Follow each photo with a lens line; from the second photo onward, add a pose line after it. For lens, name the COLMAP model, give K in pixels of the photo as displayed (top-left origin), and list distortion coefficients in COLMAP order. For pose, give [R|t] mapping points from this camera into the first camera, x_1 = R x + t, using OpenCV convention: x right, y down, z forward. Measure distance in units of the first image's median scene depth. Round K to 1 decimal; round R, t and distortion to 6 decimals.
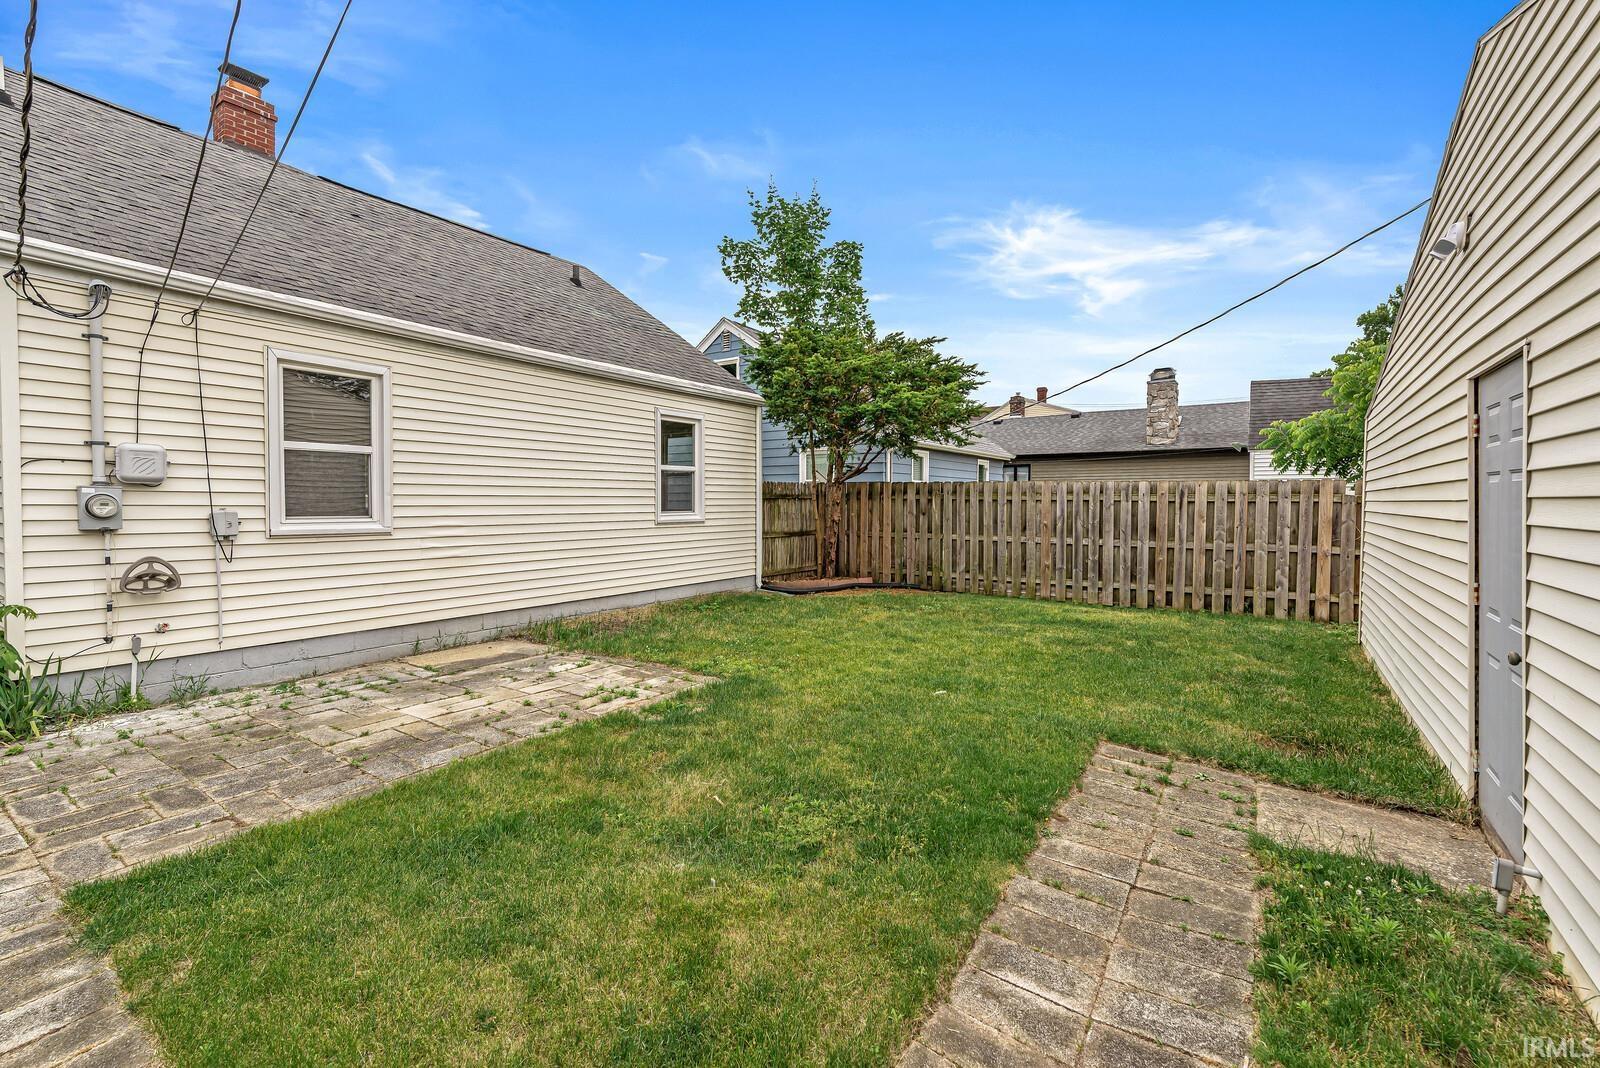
lens RADIAL K [[690.3, 0, 804.3], [0, 690.3, 520.4], [0, 0, 1]] dist [0.000971, 0.000032]
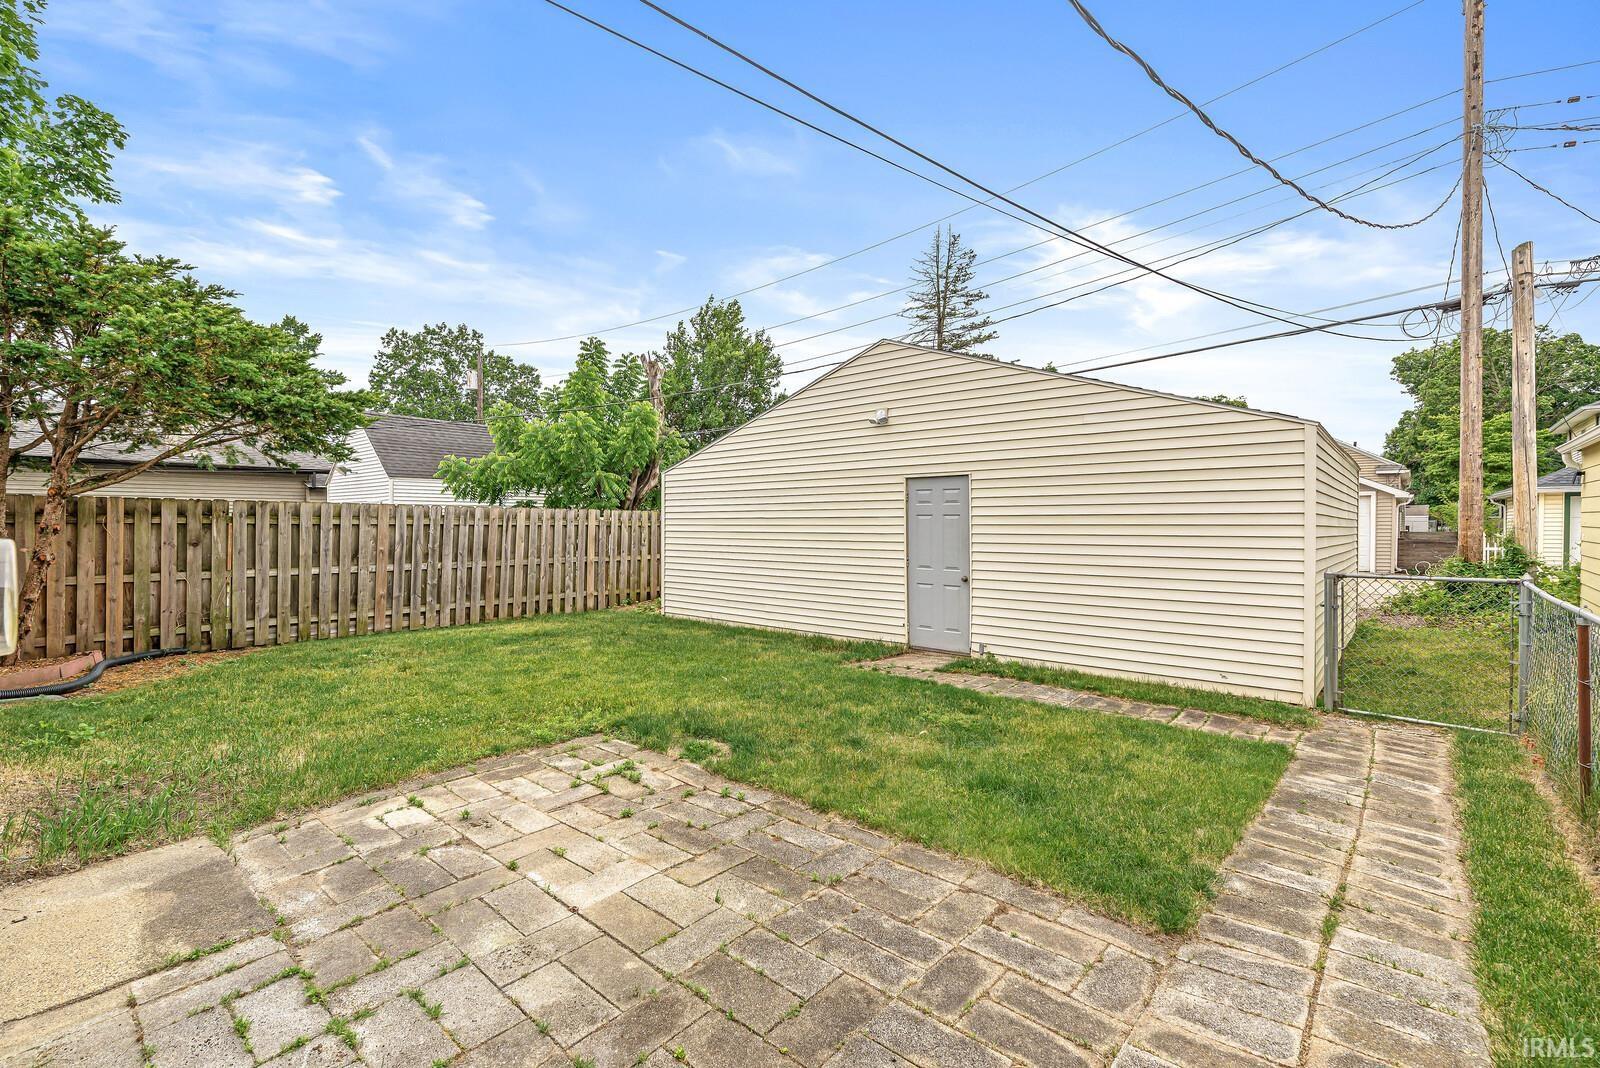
lens RADIAL K [[690.3, 0, 804.3], [0, 690.3, 520.4], [0, 0, 1]] dist [0.000971, 0.000032]
pose [[0.123194, 0.001101, 0.992382, -0.547372], [0.029445, 0.999555, -0.004765, -0.015417], [-0.991946, 0.029808, 0.123107, 0.361386]]
